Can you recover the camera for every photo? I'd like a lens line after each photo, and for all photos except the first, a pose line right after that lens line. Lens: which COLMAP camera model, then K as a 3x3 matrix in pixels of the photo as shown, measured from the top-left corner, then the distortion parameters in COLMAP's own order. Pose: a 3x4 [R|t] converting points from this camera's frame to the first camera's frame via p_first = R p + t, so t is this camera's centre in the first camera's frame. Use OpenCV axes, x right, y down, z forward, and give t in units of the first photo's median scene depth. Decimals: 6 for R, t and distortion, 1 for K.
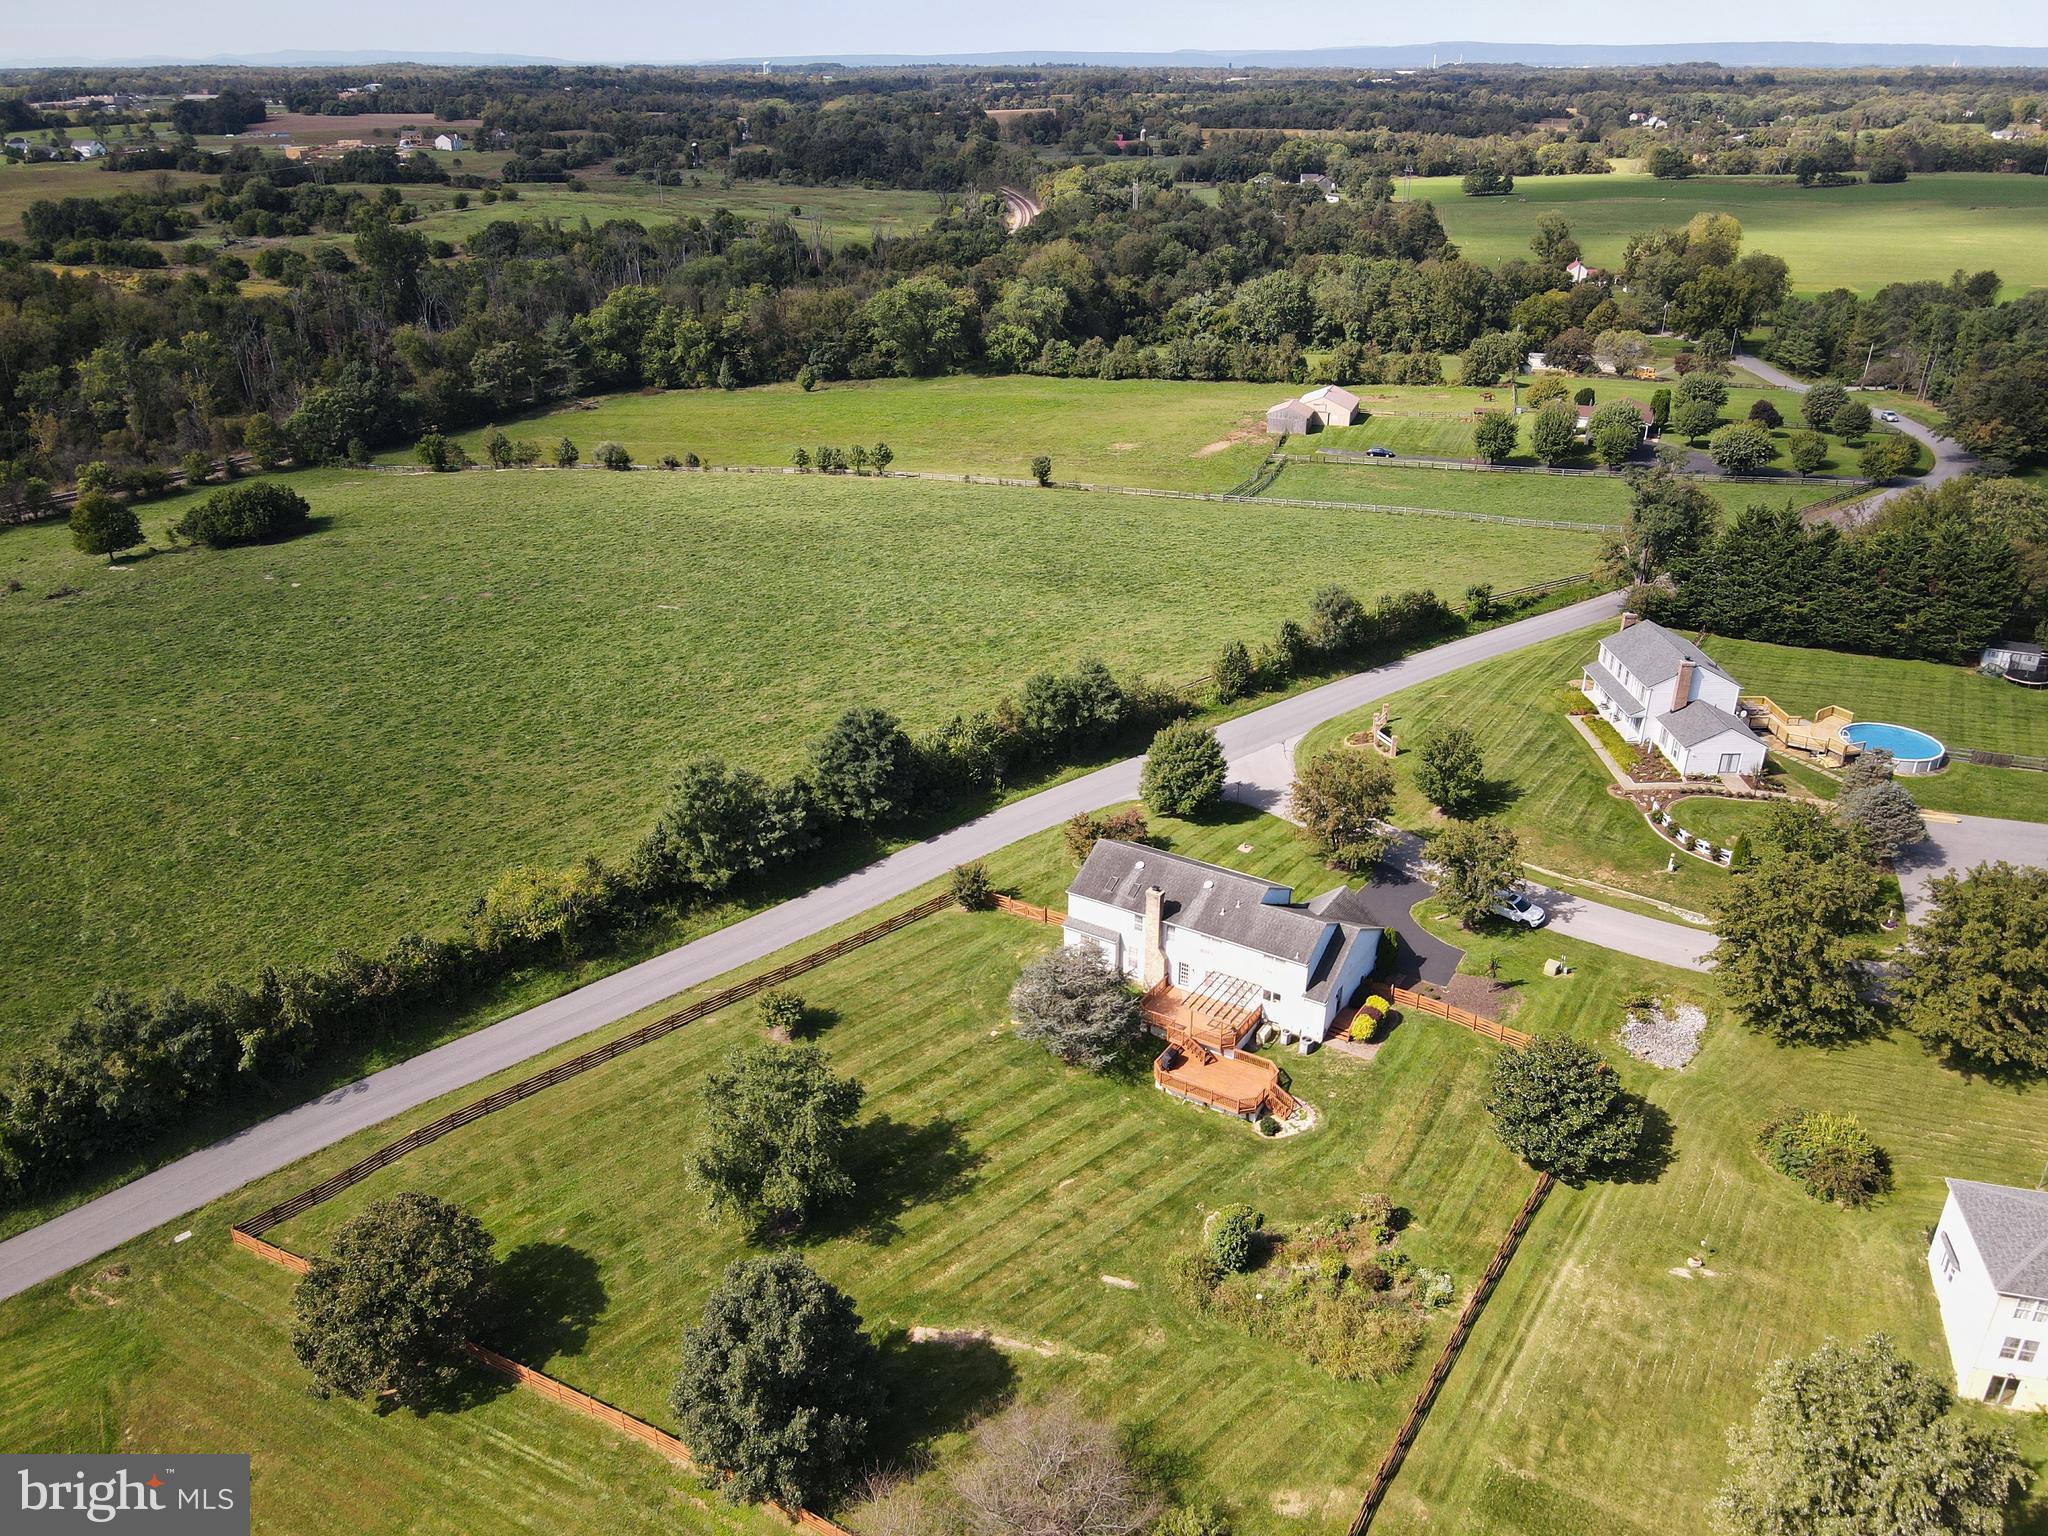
lens RADIAL K [[1515.9, 0, 1015.6], [0, 1515.9, 786.8], [0, 0, 1]] dist [-0.016059, 0.044948]
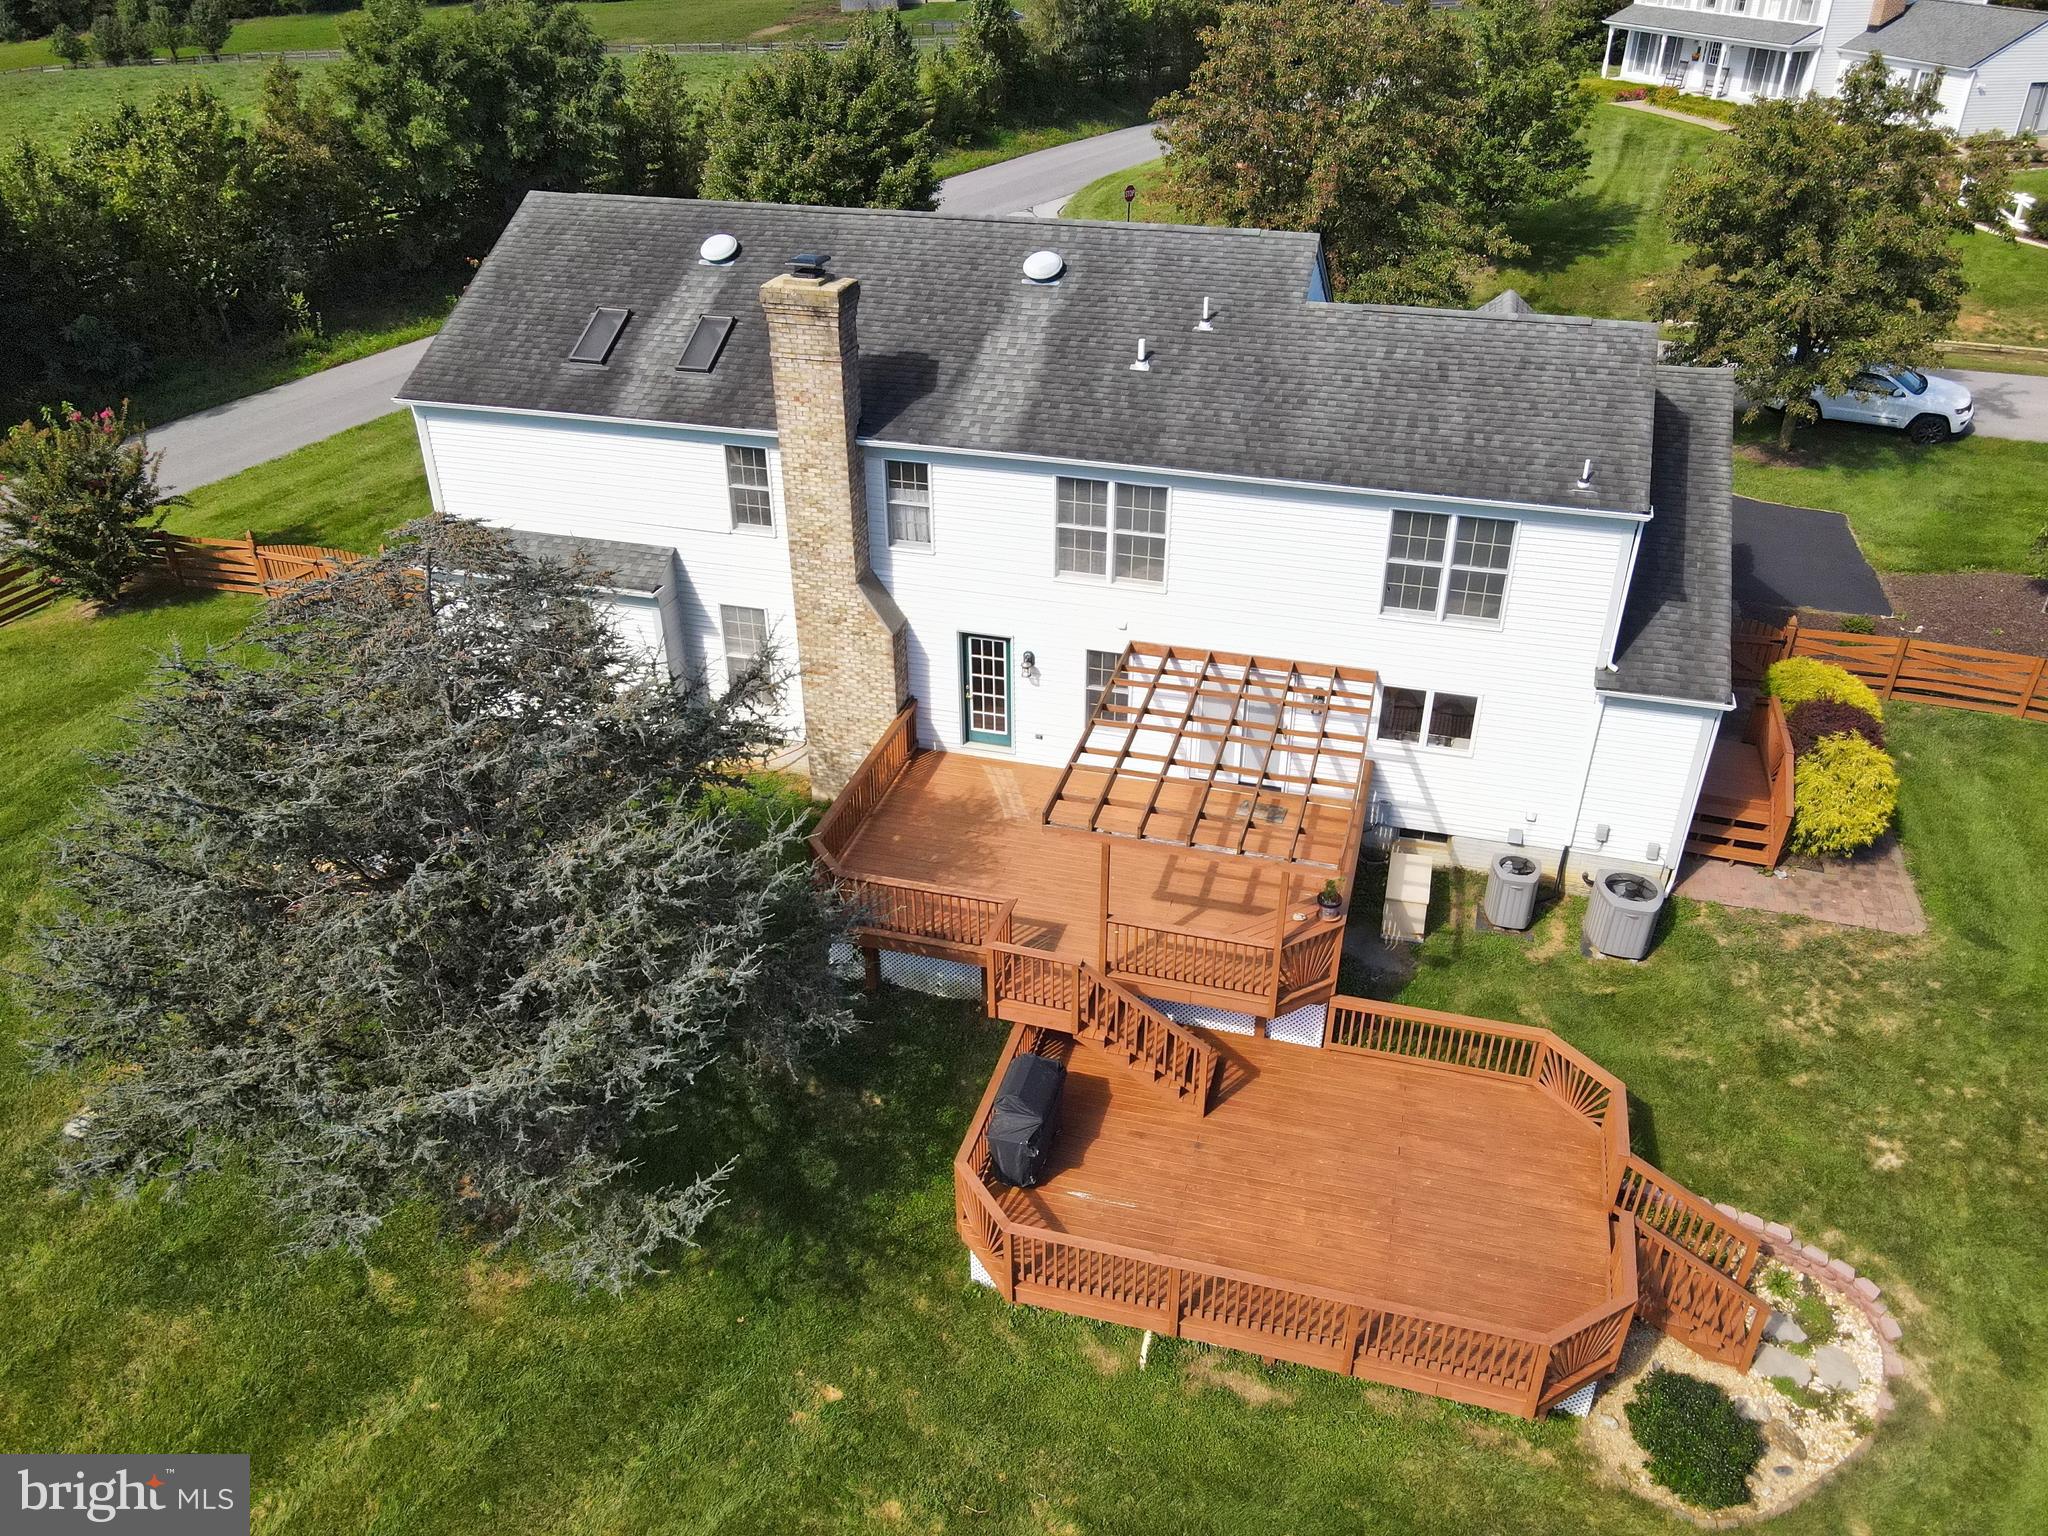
lens RADIAL K [[1518.7, 0, 1017.0], [0, 1518.7, 774.7], [0, 0, 1]] dist [0.017330, -0.000485]
pose [[0.958119, -0.148722, 0.244722, 0.060747], [0.125354, 0.986158, 0.108527, 0.116236], [-0.257475, -0.073305, 0.963500, 0.808864]]
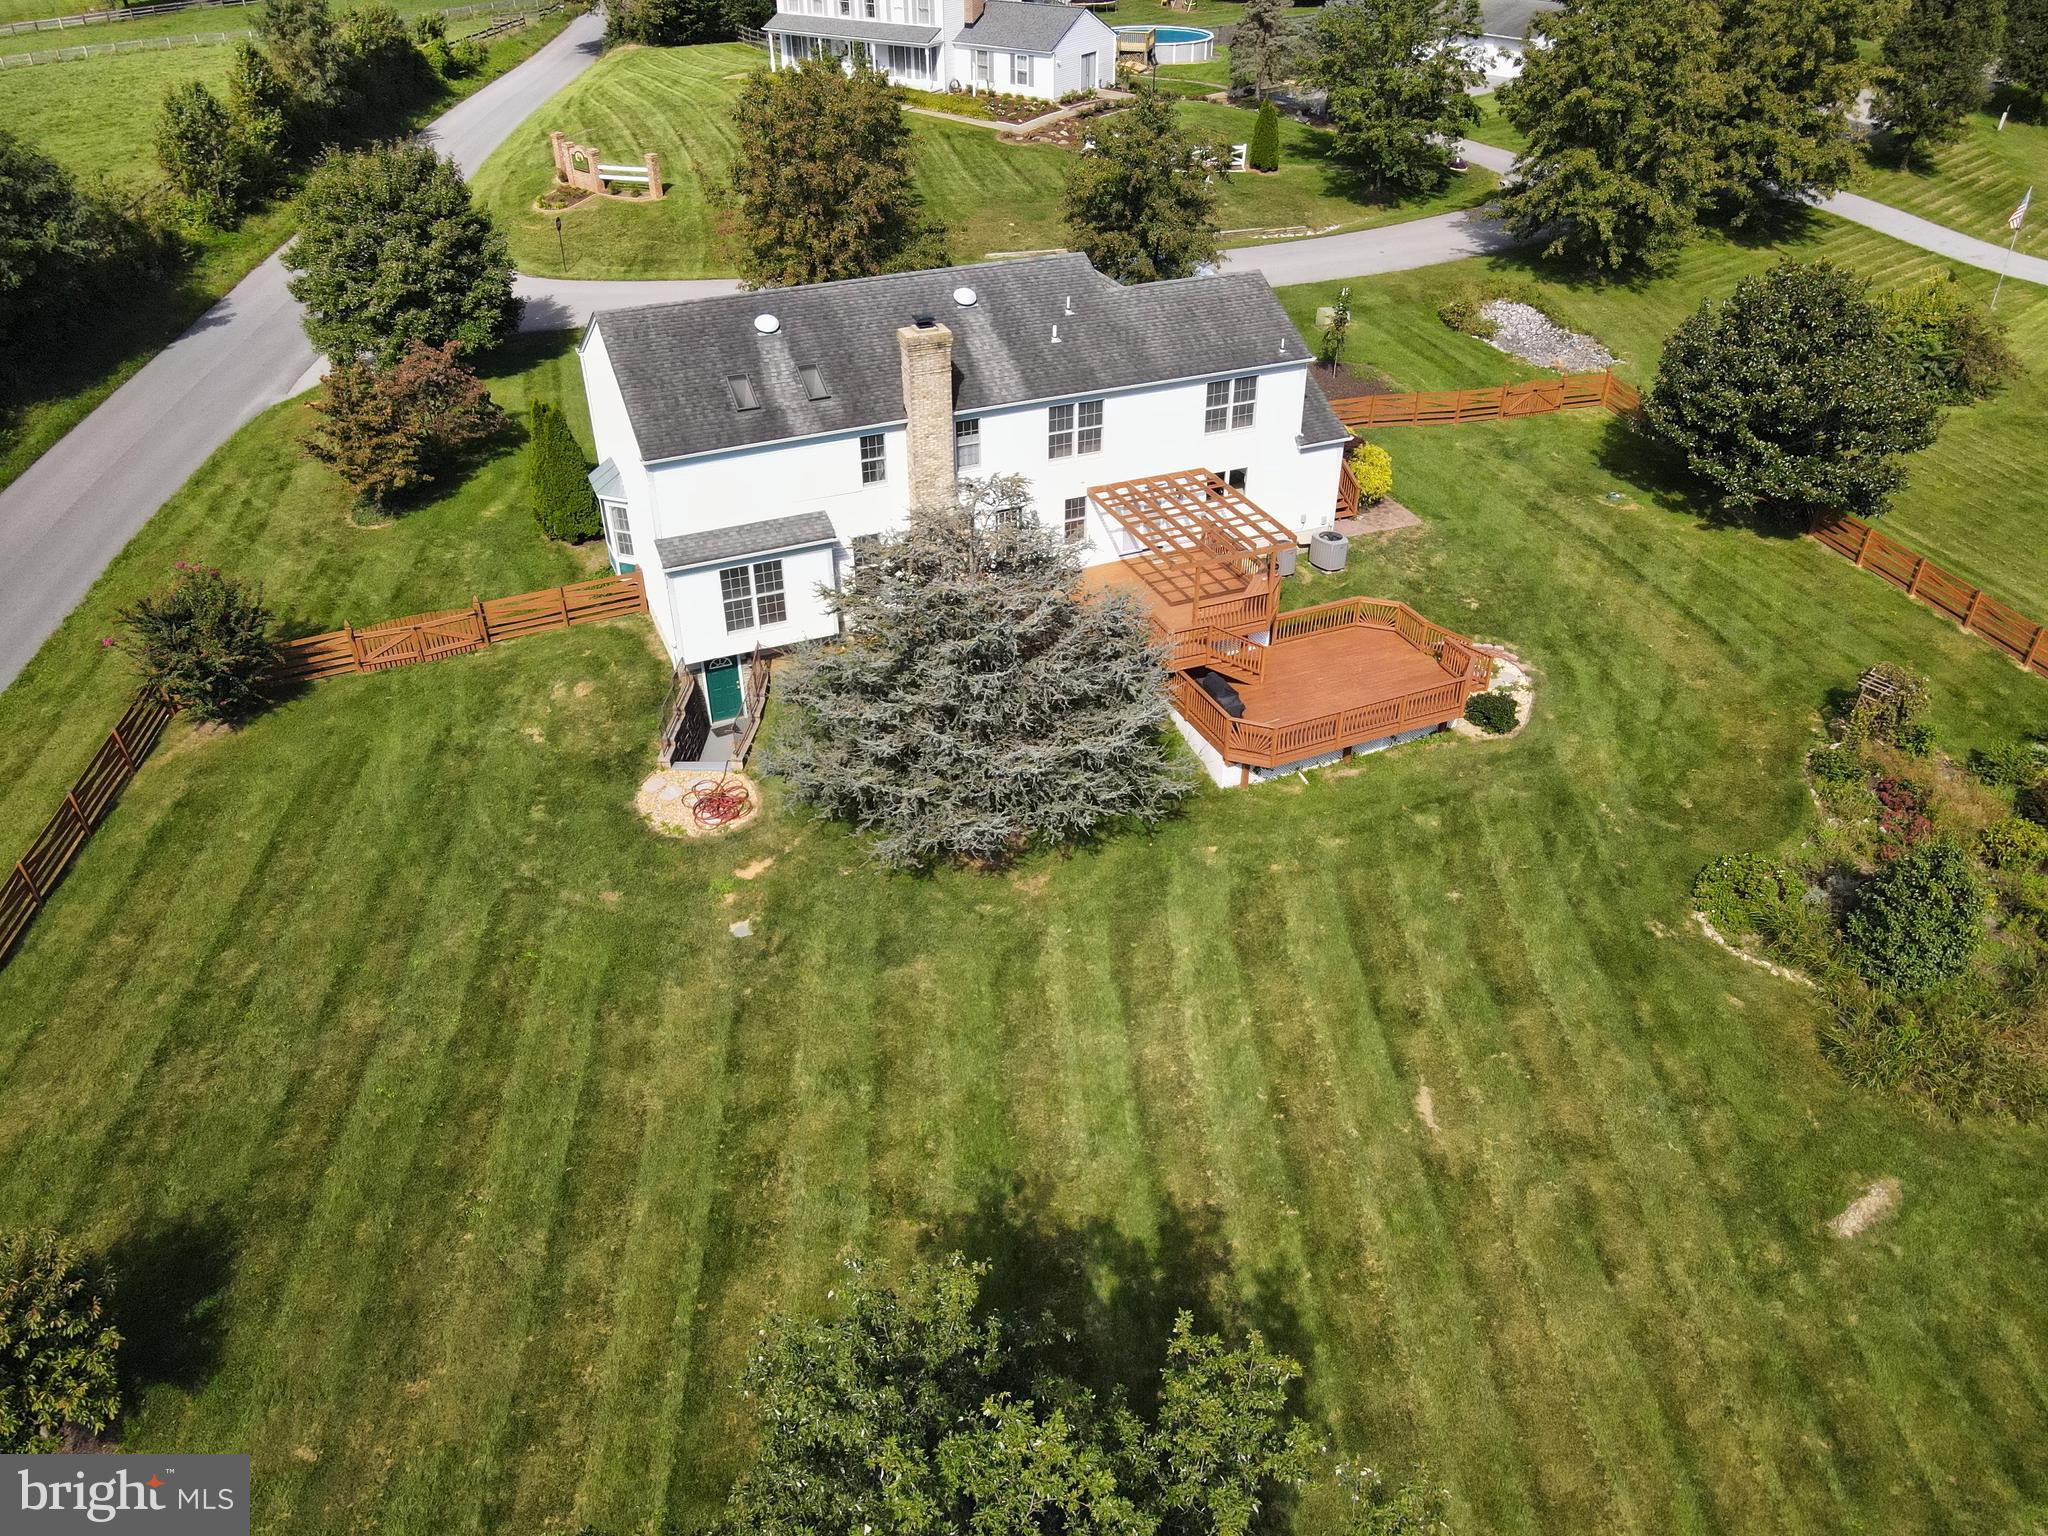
lens RADIAL K [[1530.1, 0, 1025.0], [0, 1530.1, 777.6], [0, 0, 1]] dist [-0.005803, 0.030764]
pose [[0.560057, -0.459175, 0.689561, -0.190869], [0.361882, 0.884332, 0.294954, 0.065337], [-0.745237, 0.084348, 0.661443, 0.769424]]
